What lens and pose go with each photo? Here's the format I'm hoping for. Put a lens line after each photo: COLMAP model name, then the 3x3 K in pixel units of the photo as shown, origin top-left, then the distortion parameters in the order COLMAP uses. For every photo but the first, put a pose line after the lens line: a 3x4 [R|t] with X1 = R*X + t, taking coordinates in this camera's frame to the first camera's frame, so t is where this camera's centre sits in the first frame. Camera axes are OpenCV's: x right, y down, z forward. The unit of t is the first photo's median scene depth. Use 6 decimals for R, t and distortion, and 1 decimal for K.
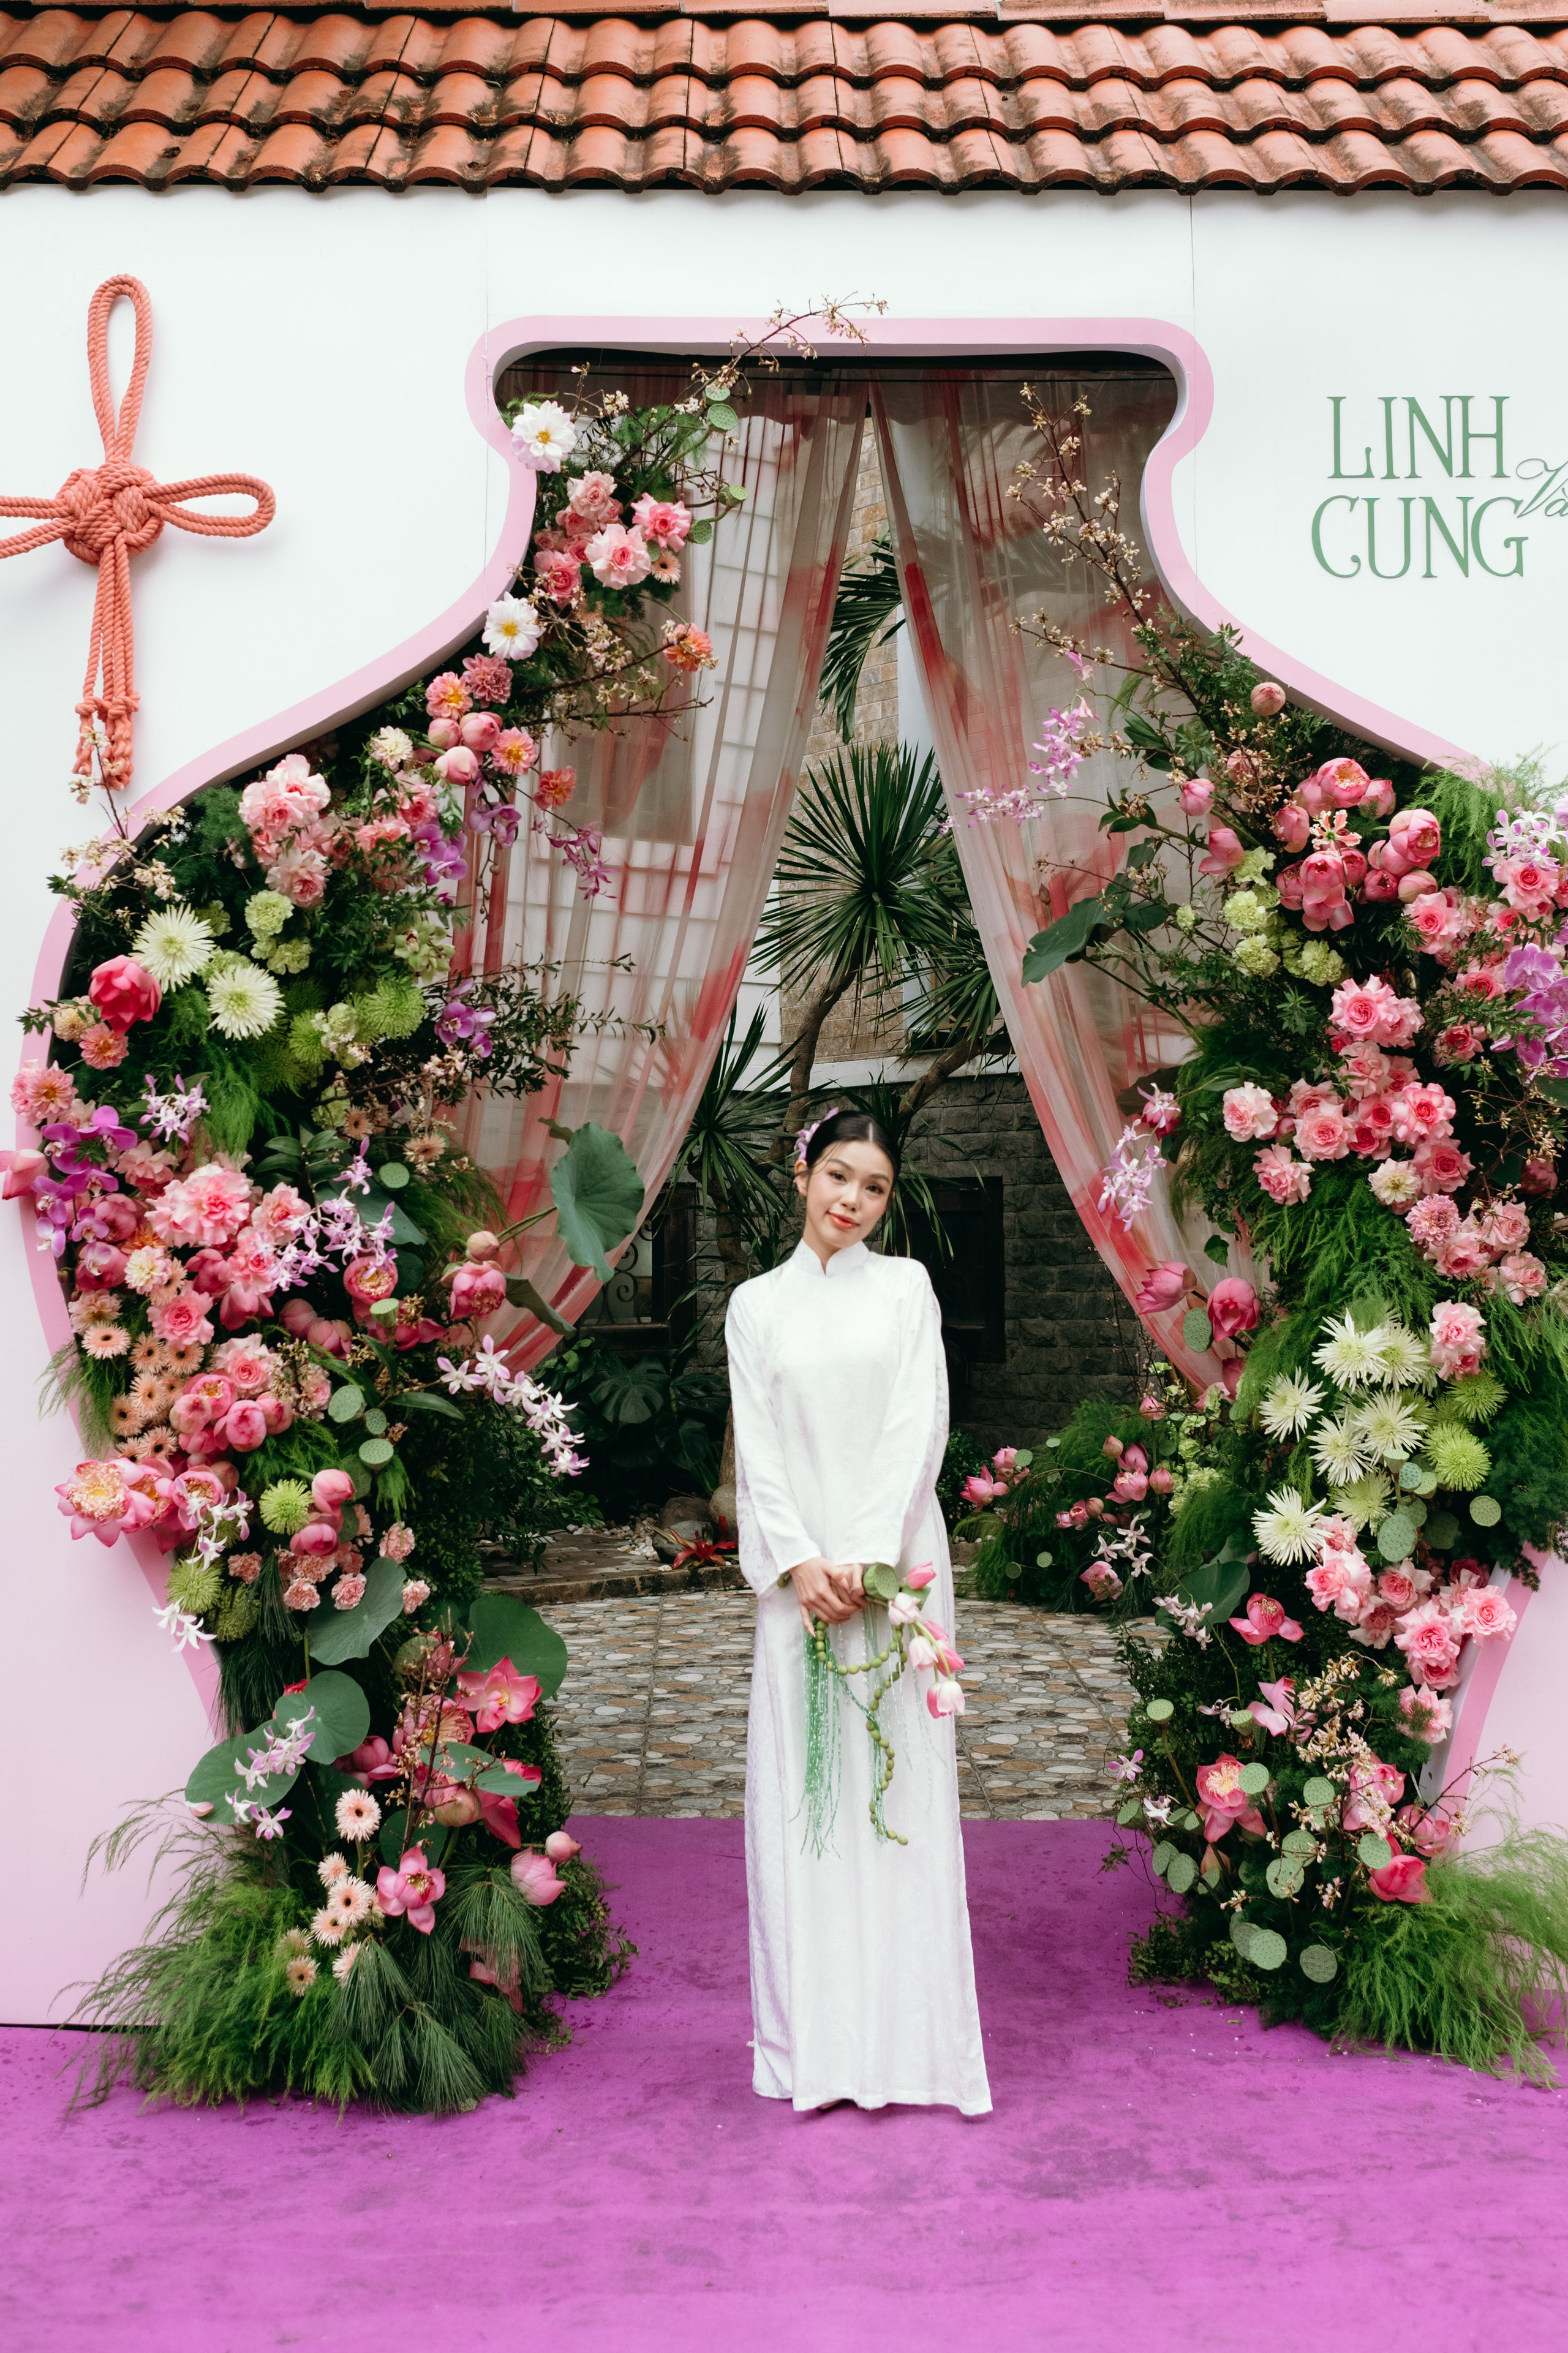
lens RADIAL K [[2691.1, 0, 747.7], [0, 2691.1, 965.3], [0, 0, 1]] dist [0.004252, 0.000000]
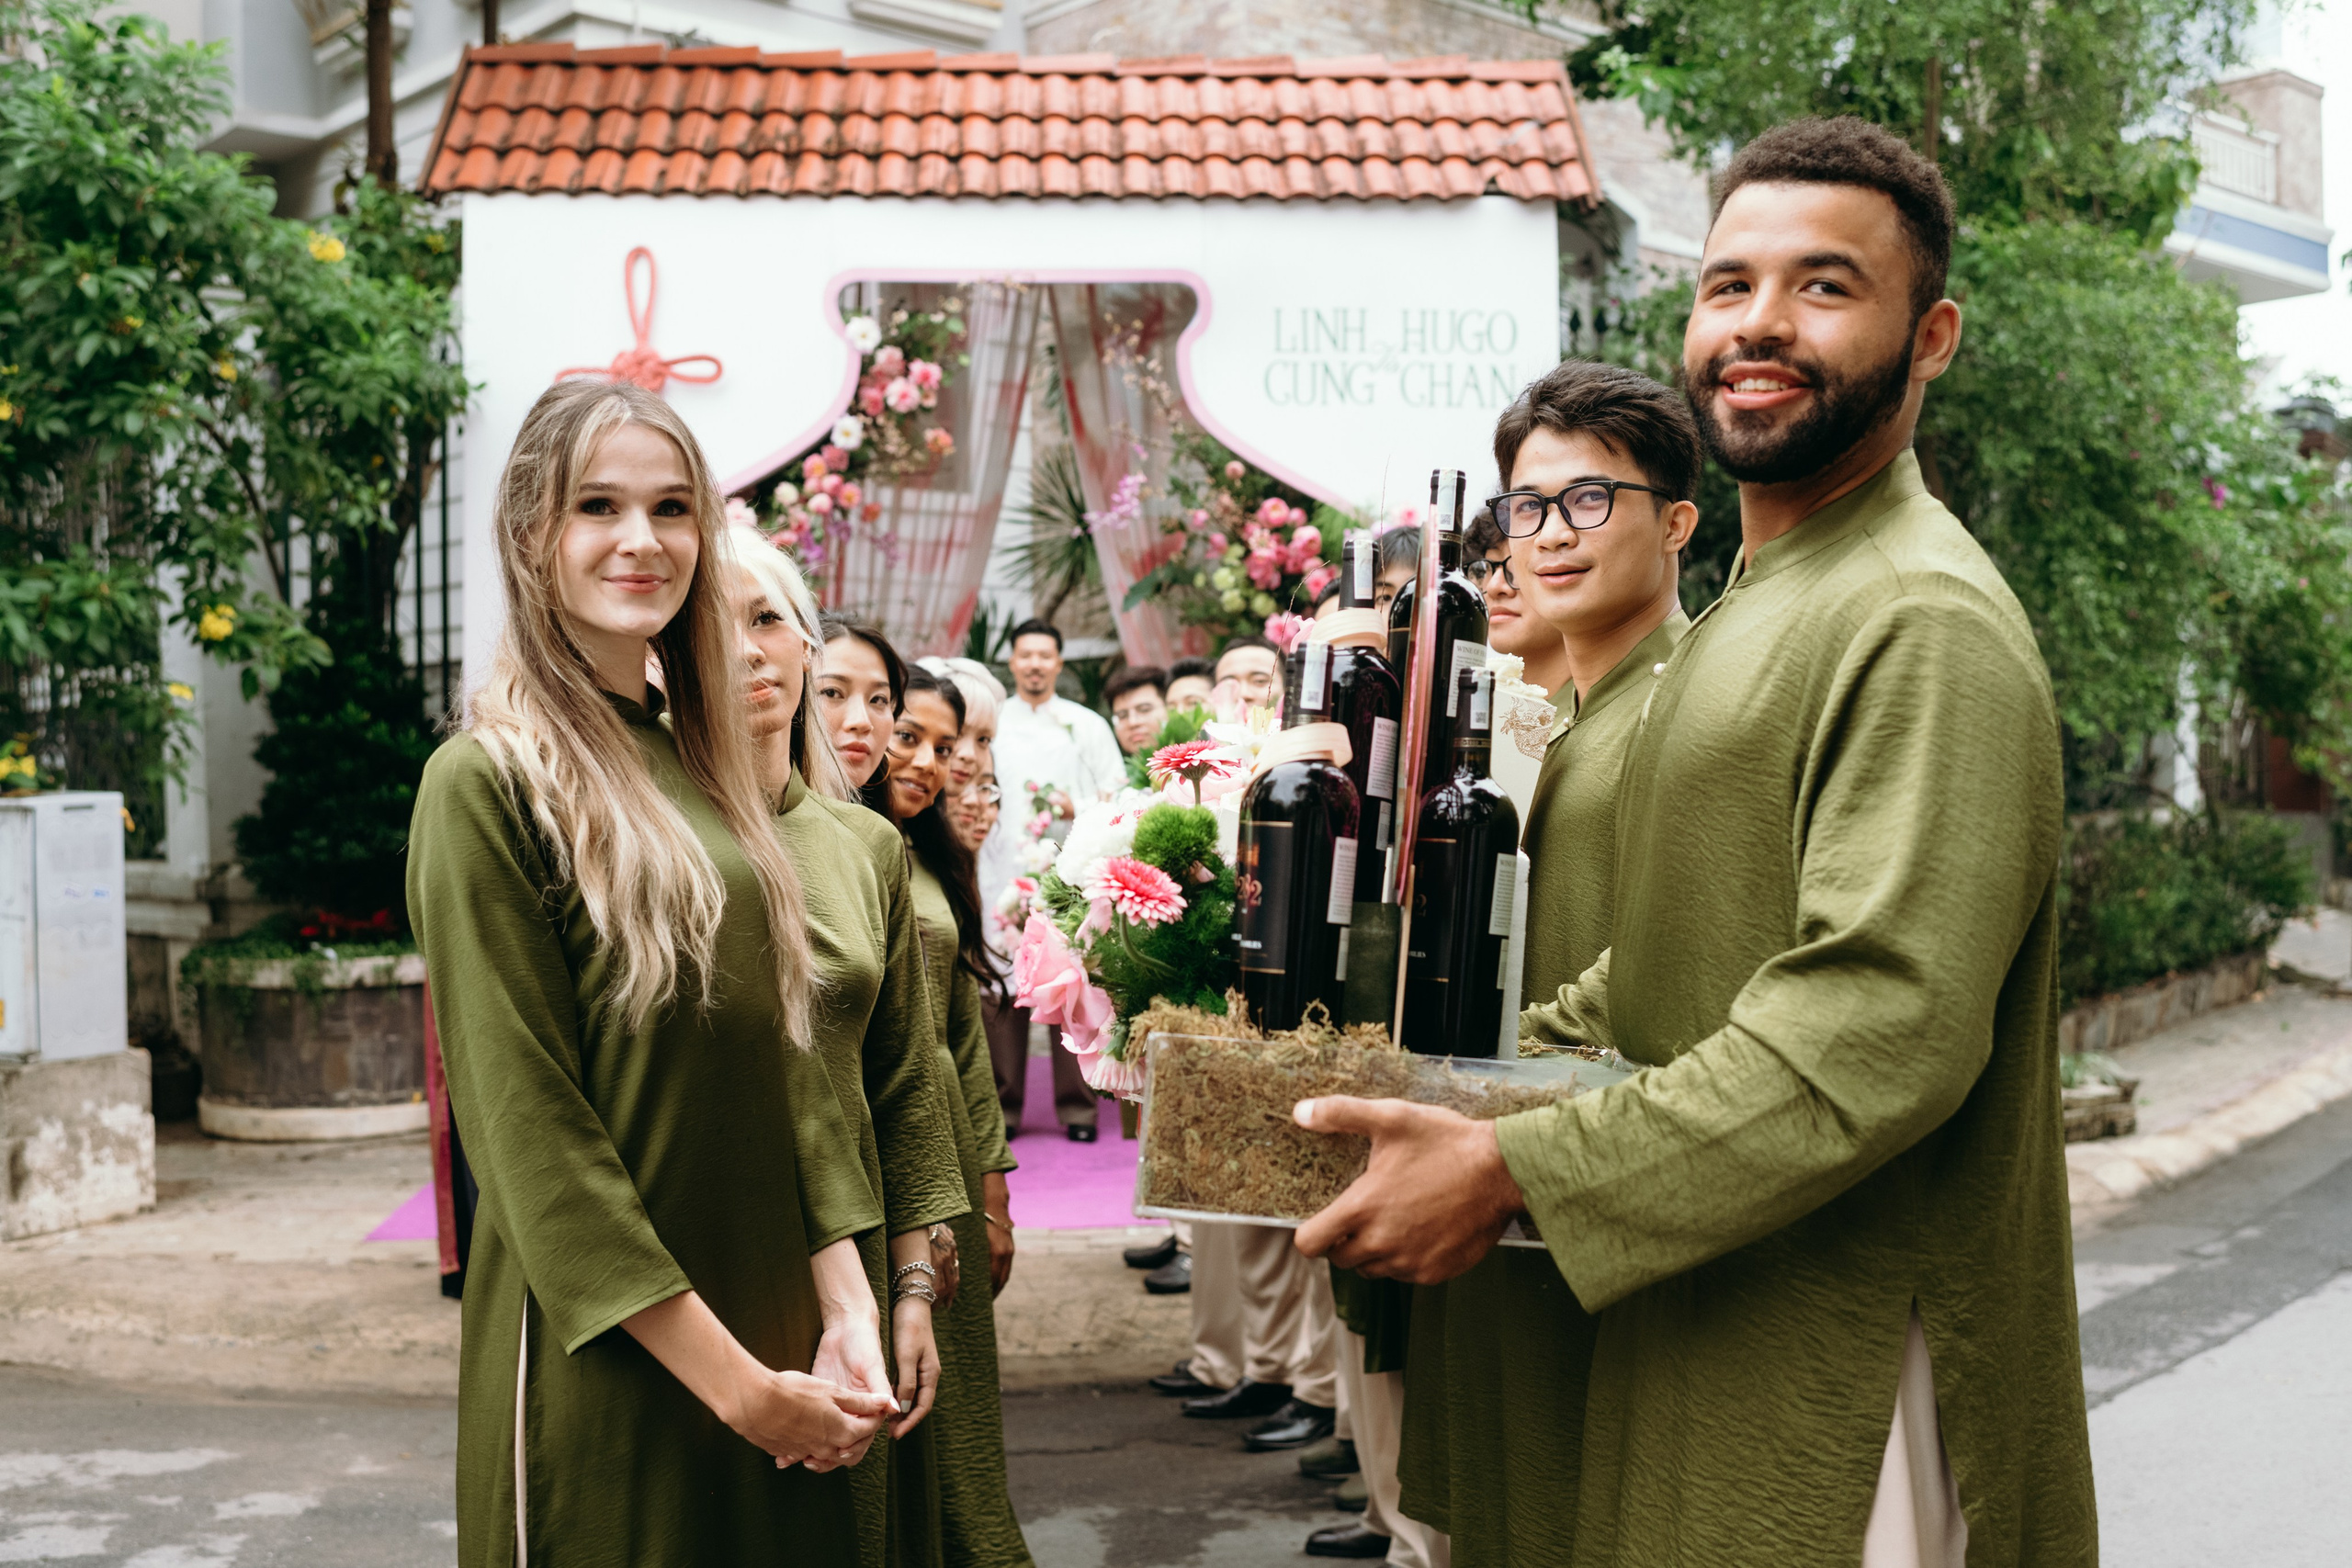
lens RADIAL K [[2428.1, 0, 1175.3], [0, 2428.1, 730.5], [0, 0, 1]] dist [0.002430, 0.000000]
pose [[0.998962, -0.002855, 0.045462, 0.067830], [-0.000837, 0.996714, 0.080991, -0.052980], [-0.045544, -0.080945, 0.995678, -0.767841]]
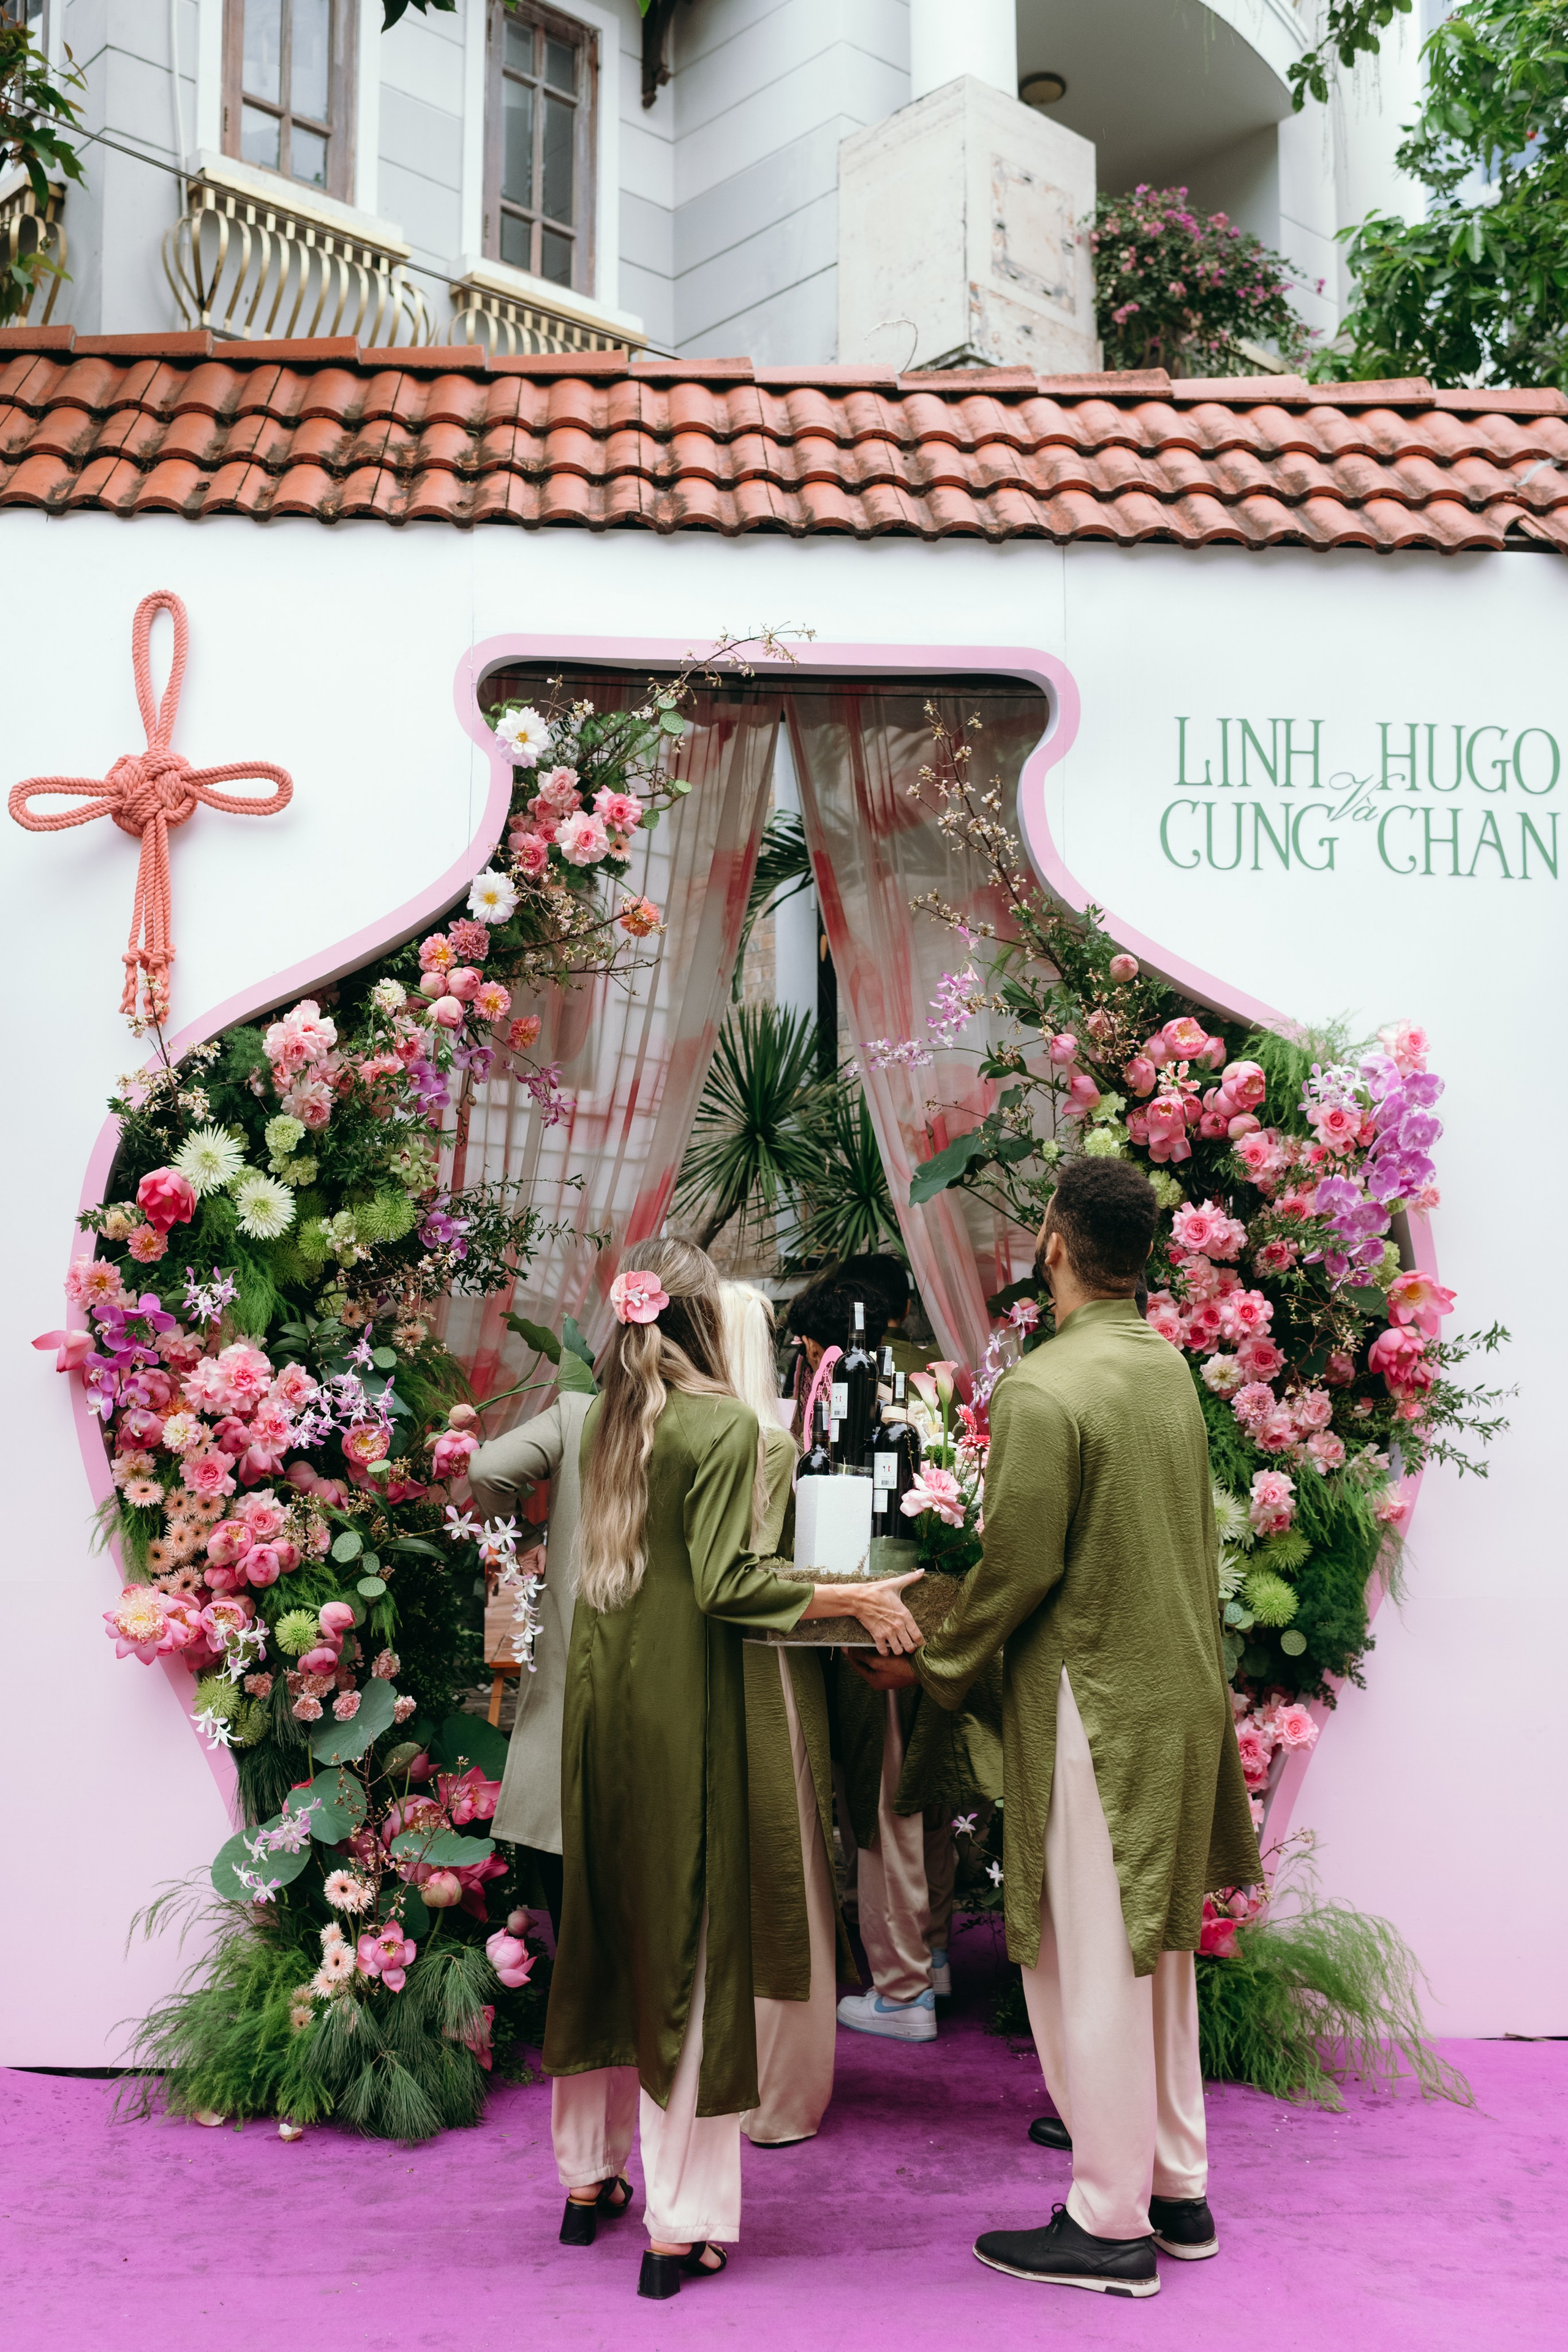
lens RADIAL K [[2428.3, 0, 716.0], [0, 2428.3, 1217.0], [0, 0, 1]] dist [0.002430, 0.000000]
pose [[0.999002, 0.013407, 0.042595, -0.032428], [-0.013650, 0.999892, 0.005411, 0.008502], [-0.042518, -0.005987, 0.999078, -0.074032]]
